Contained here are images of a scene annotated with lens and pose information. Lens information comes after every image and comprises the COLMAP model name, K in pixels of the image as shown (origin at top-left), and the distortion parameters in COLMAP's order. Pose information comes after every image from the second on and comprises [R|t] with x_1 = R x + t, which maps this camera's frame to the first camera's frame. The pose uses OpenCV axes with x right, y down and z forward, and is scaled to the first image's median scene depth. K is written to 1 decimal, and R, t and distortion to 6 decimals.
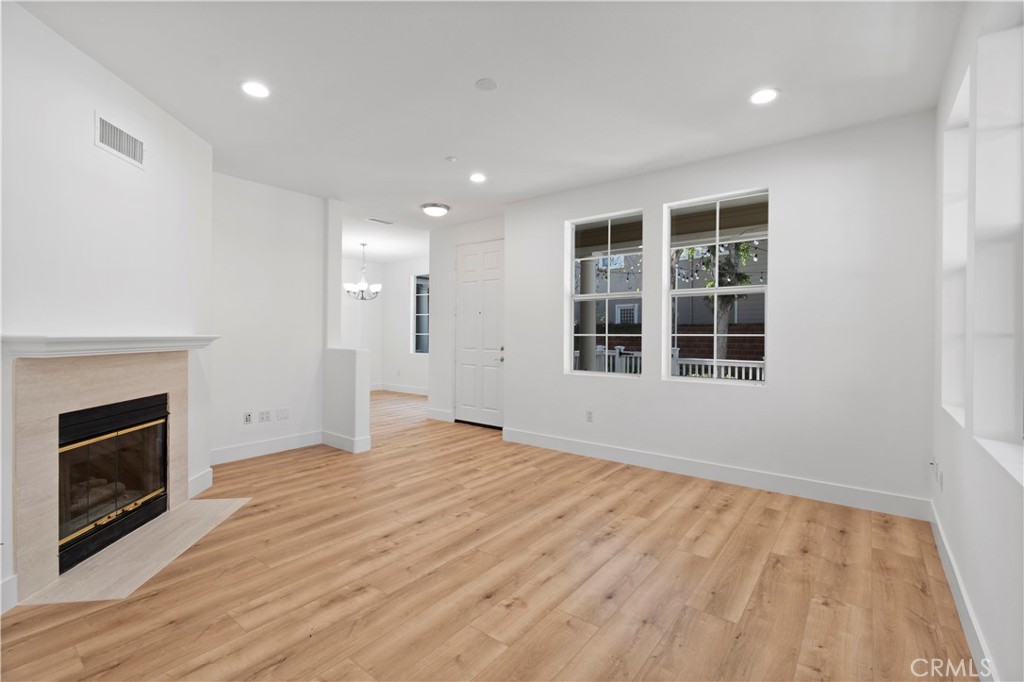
lens RADIAL K [[455.7, 0, 517.7], [0, 455.7, 337.9], [0, 0, 1]] dist [0.001569, -0.001022]
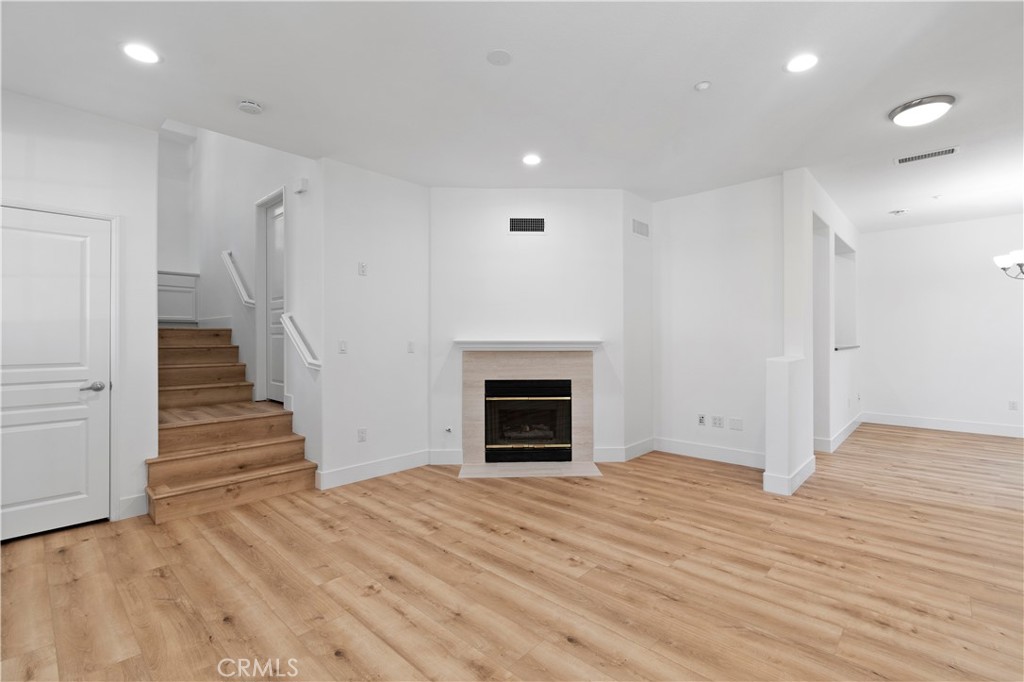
lens RADIAL K [[455.7, 0, 517.7], [0, 455.7, 337.9], [0, 0, 1]] dist [0.001569, -0.001022]
pose [[-0.087099, -0.003386, -0.996194, 0.709612], [-0.007254, 0.999970, -0.002765, -0.007905], [0.996173, 0.006986, -0.087121, 0.981906]]
